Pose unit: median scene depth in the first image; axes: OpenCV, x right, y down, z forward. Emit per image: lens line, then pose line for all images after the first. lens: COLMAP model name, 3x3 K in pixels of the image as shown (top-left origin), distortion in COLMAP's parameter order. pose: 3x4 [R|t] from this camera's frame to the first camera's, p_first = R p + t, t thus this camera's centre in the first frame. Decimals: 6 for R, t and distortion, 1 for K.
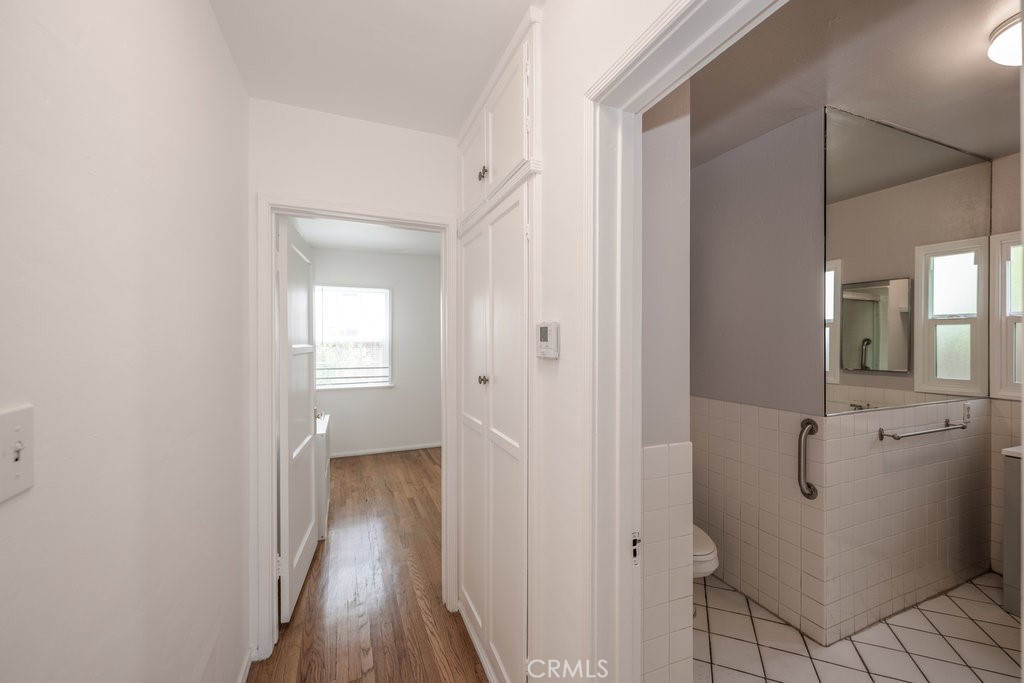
lens RADIAL K [[412.0, 0, 516.4], [0, 412.0, 333.5], [0, 0, 1]] dist [-0.000403, -0.000124]
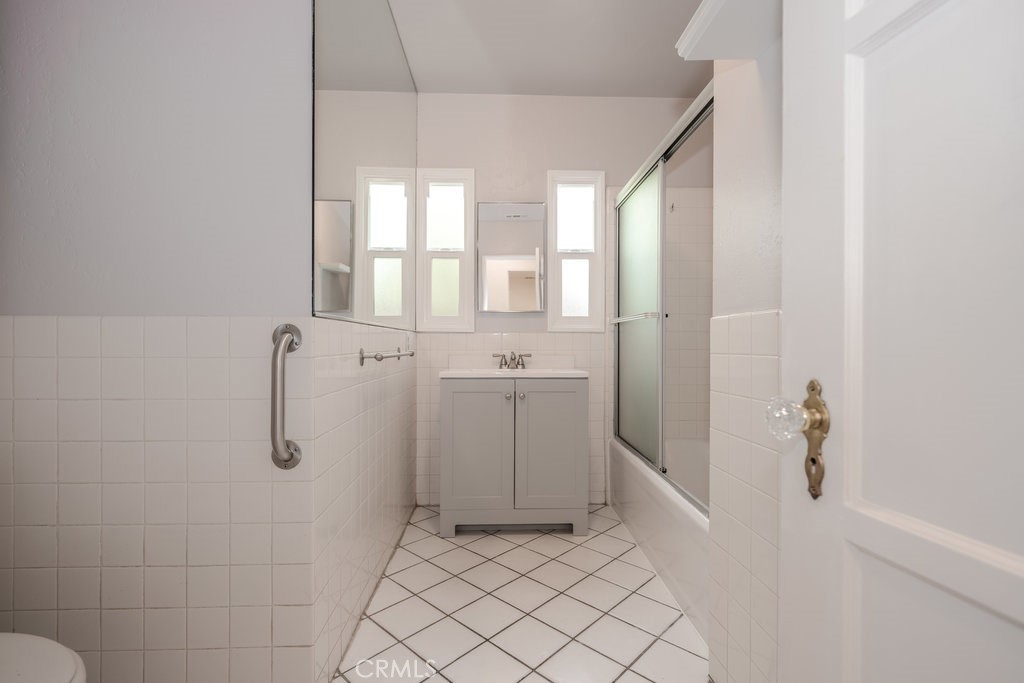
lens RADIAL K [[464.1, 0, 512.0], [0, 464.1, 341.5], [0, 0, 1]] dist [-0.002277, -0.000174]
pose [[0.349574, 0.000639, 0.936909, 0.187033], [-0.000180, 1.000000, -0.000615, 0.183799], [-0.936909, 0.000047, 0.349574, 0.399759]]
